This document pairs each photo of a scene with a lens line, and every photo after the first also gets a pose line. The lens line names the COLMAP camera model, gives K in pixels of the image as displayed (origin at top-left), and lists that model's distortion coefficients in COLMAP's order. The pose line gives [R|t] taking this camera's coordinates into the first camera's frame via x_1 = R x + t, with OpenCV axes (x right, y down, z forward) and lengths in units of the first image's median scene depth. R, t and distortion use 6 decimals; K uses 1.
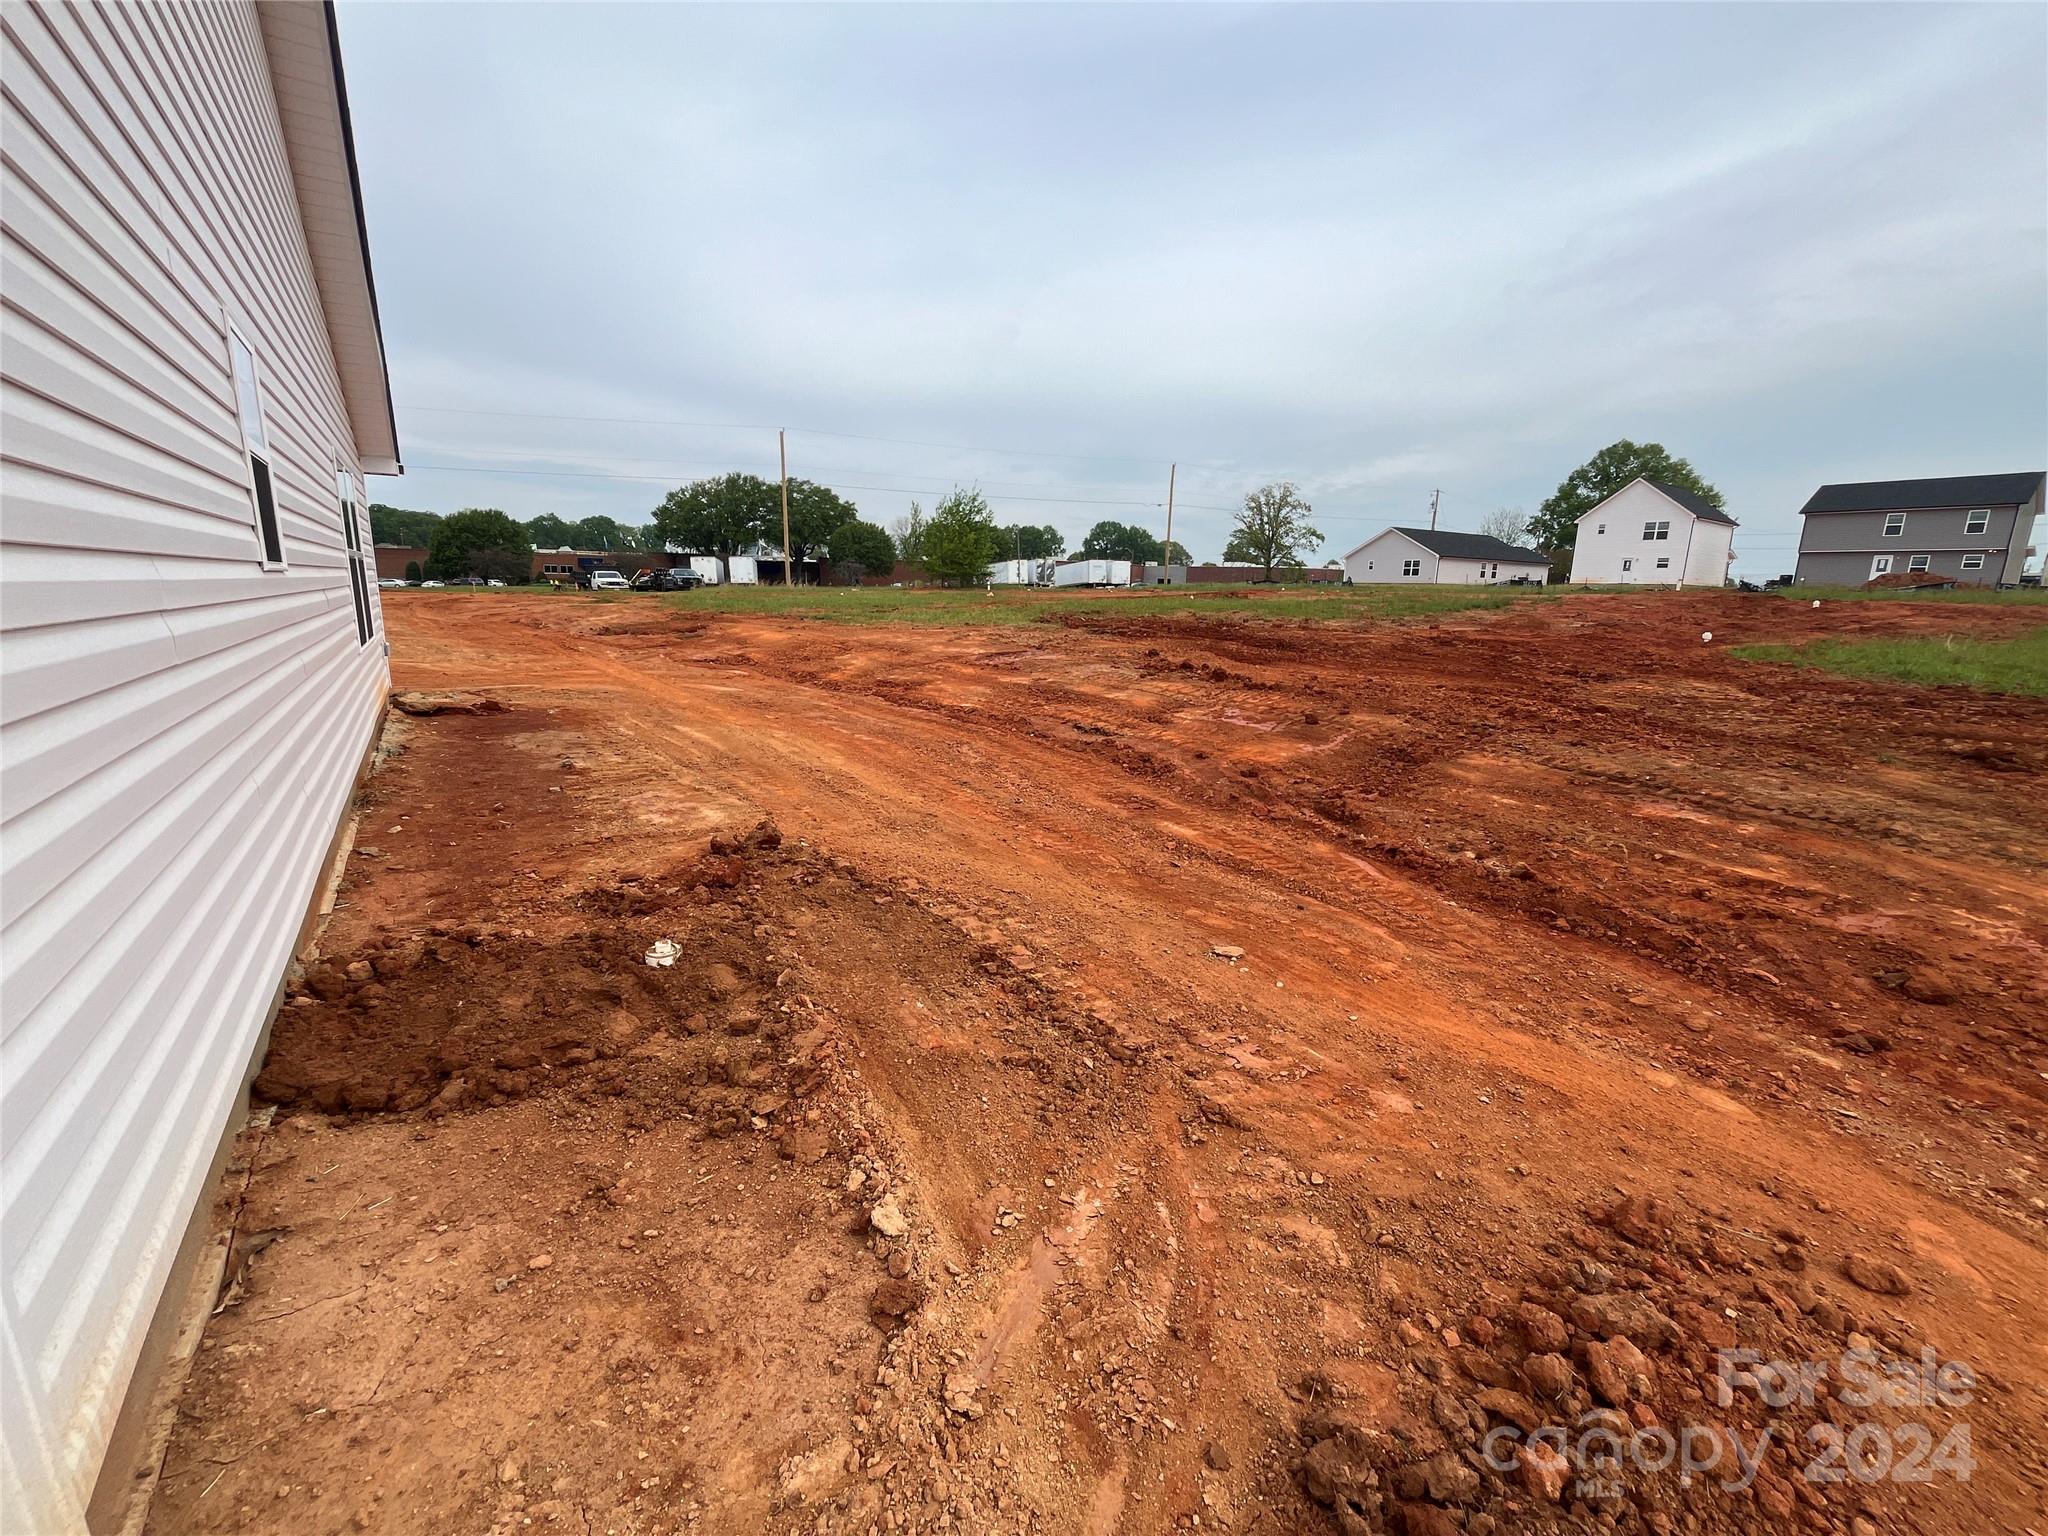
lens RADIAL K [[821.8, 0, 1031.2], [0, 821.8, 764.2], [0, 0, 1]] dist [-0.002744, 0.000442]
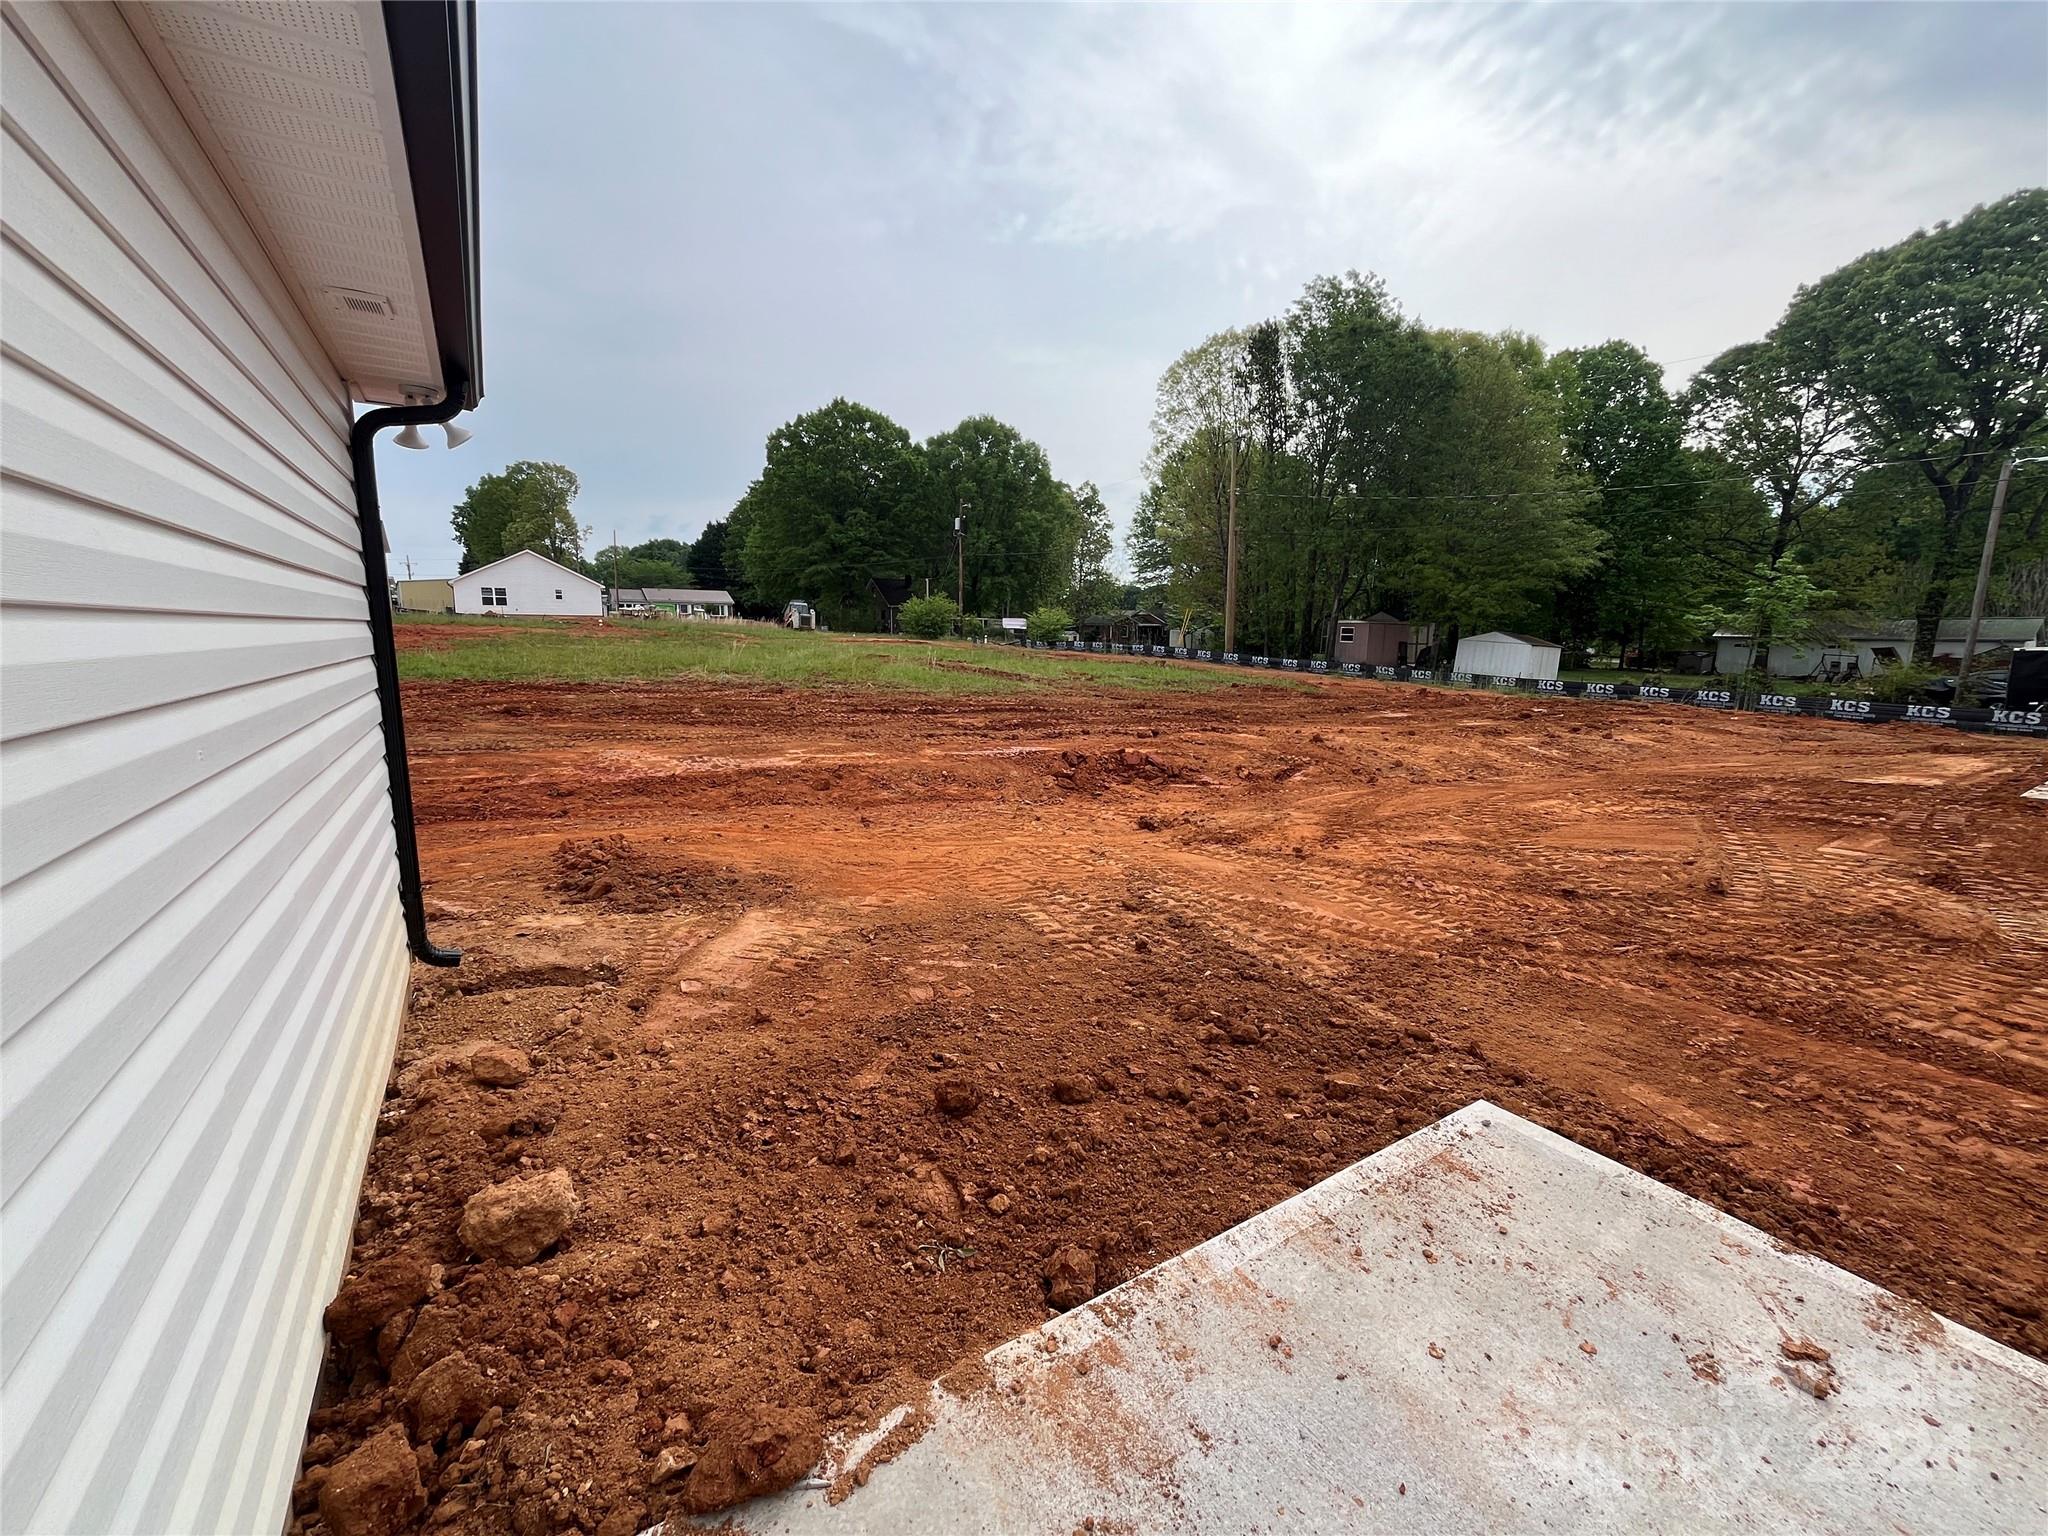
lens RADIAL K [[821.8, 0, 1031.2], [0, 821.8, 764.2], [0, 0, 1]] dist [-0.002744, 0.000442]
pose [[0.035808, -0.181308, 0.982774, -0.447290], [0.200626, 0.964688, 0.170661, 0.017514], [-0.979013, 0.191059, 0.070918, -0.200968]]
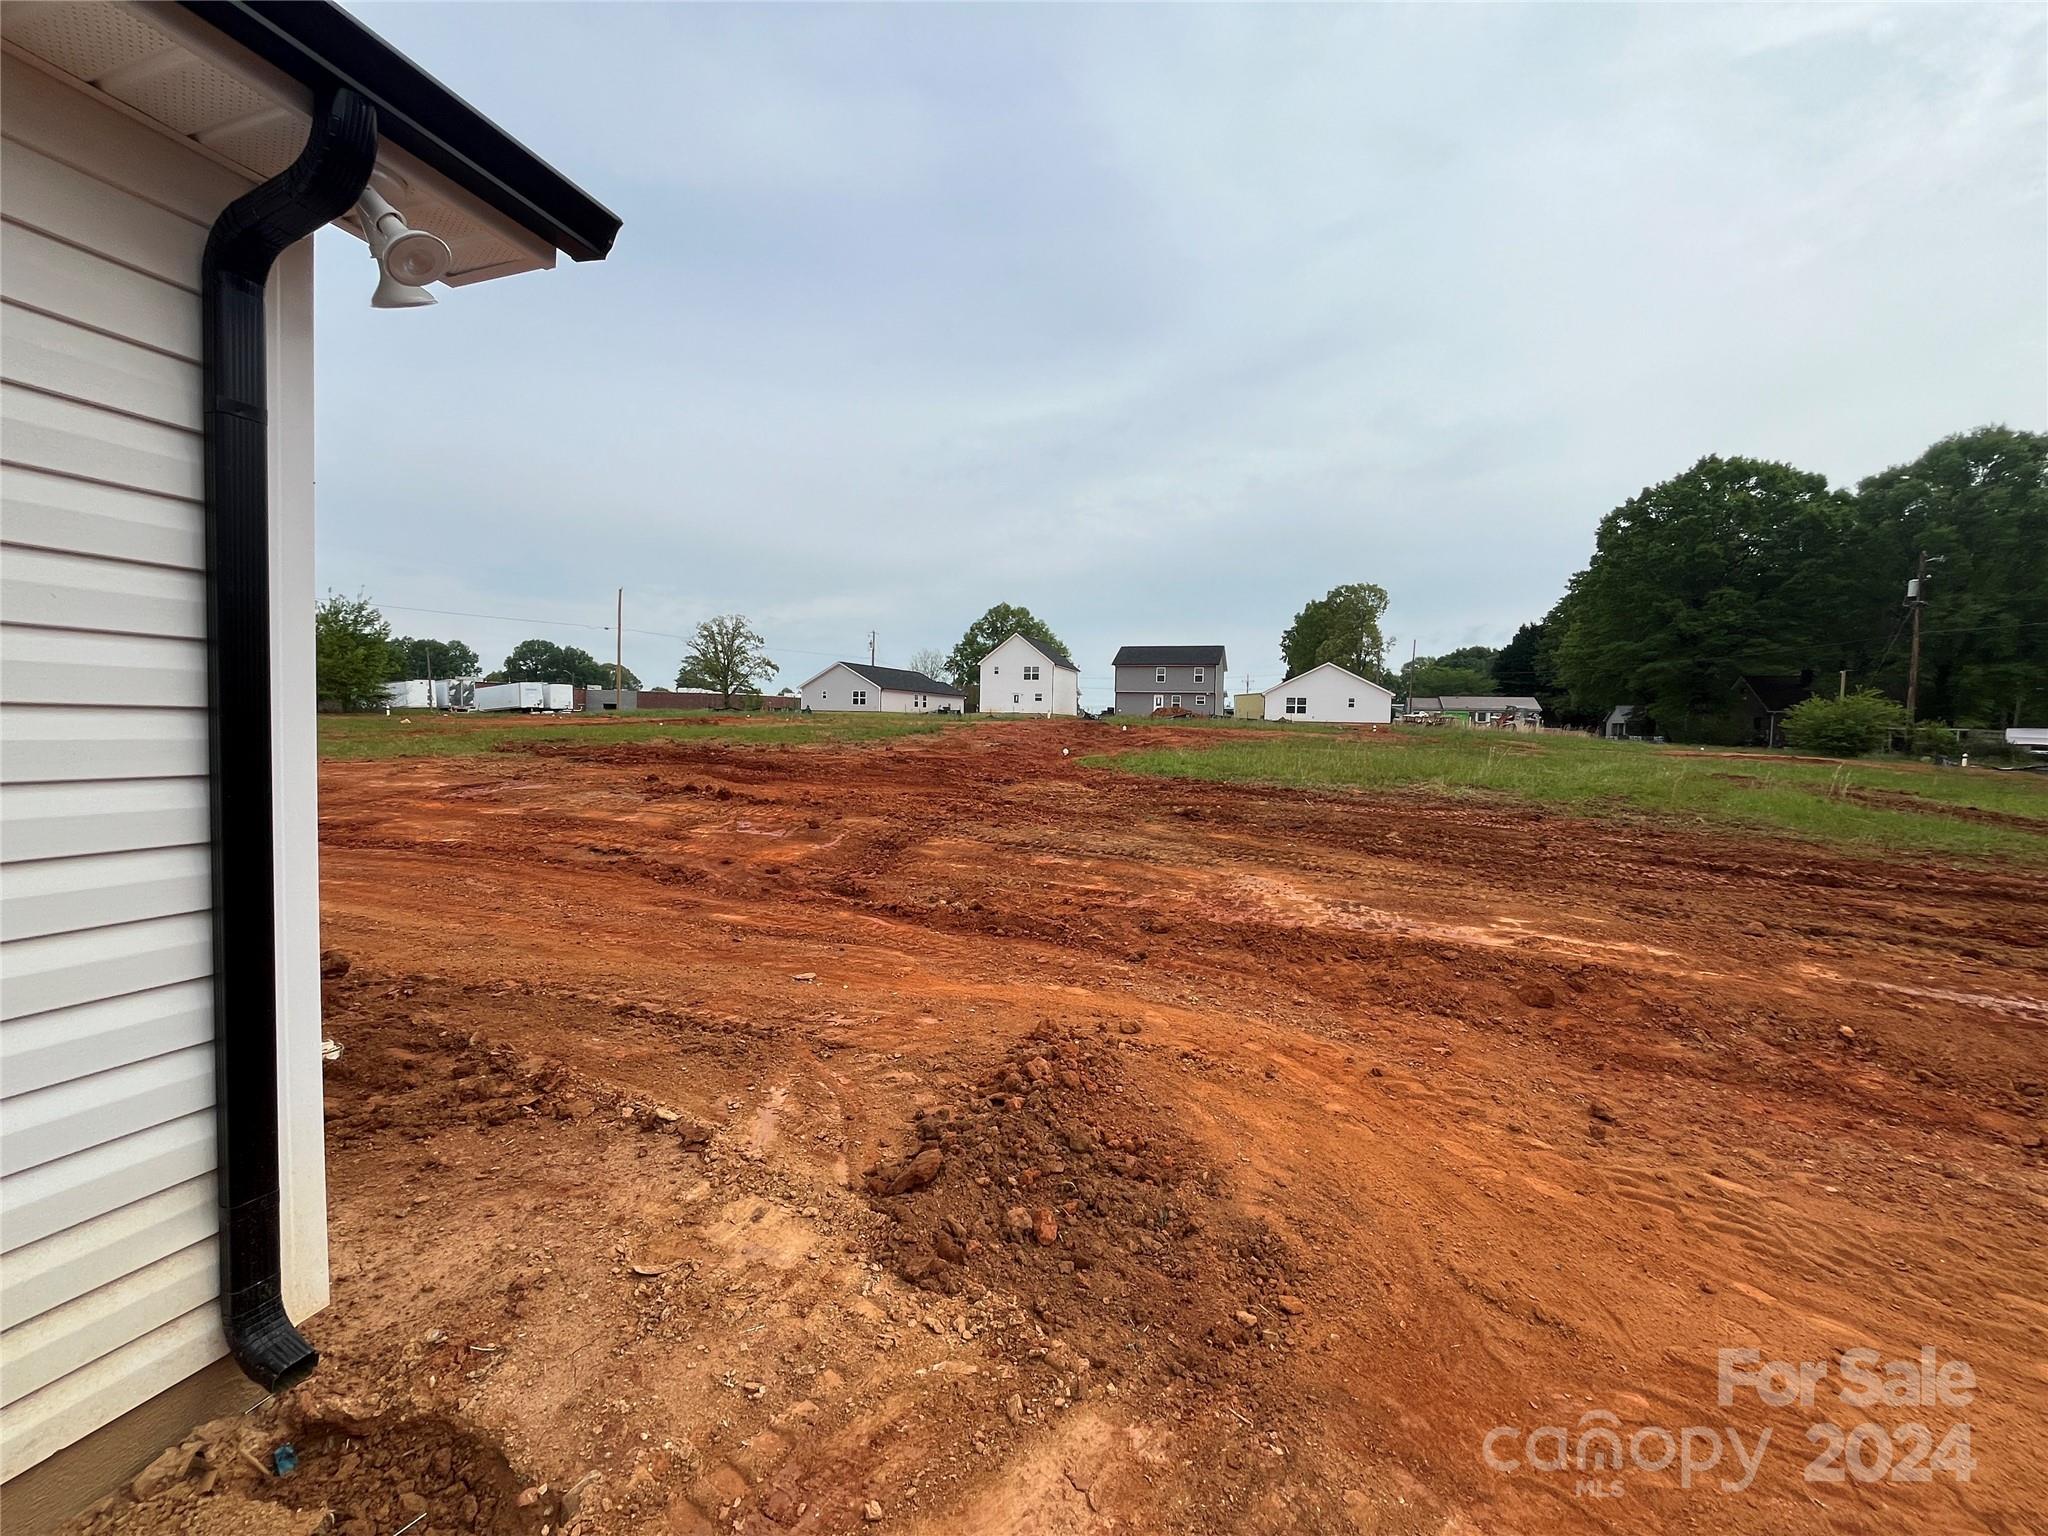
lens RADIAL K [[821.8, 0, 1031.2], [0, 821.8, 764.2], [0, 0, 1]] dist [-0.002744, 0.000442]
pose [[0.806670, -0.029789, 0.590250, -0.098745], [0.117839, 0.986782, -0.111243, 0.026001], [-0.579135, 0.159291, 0.799518, -0.150880]]
